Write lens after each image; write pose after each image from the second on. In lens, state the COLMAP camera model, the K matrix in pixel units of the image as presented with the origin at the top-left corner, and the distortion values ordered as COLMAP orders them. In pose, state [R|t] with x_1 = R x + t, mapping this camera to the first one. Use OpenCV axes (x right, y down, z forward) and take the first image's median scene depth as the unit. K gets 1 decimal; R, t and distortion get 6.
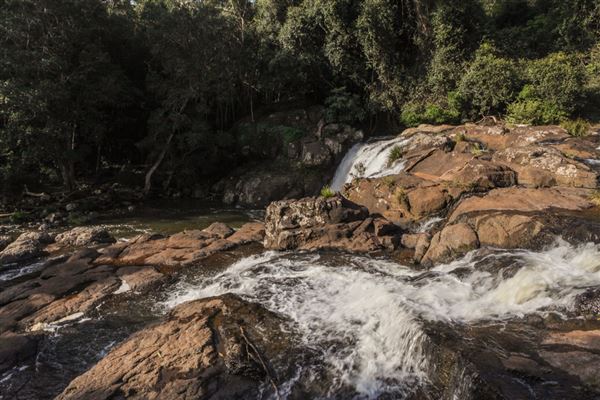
lens RADIAL K [[411.0, 0, 296.7], [0, 411.0, 199.5], [0, 0, 1]] dist [-0.094661, 0.077731]
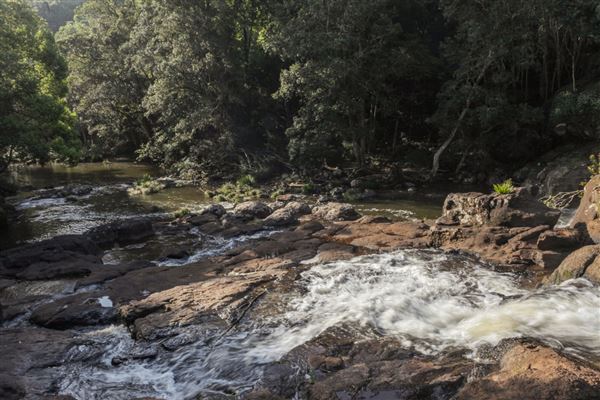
lens RADIAL K [[484.6, 0, 300.0], [0, 484.6, 187.5], [0, 0, 1]] dist [-0.000716, 0.000991]
pose [[0.748573, 0.090004, -0.656916, 0.144916], [-0.084774, 0.995605, 0.039806, -0.008026], [0.657611, 0.025892, 0.752913, 0.004418]]
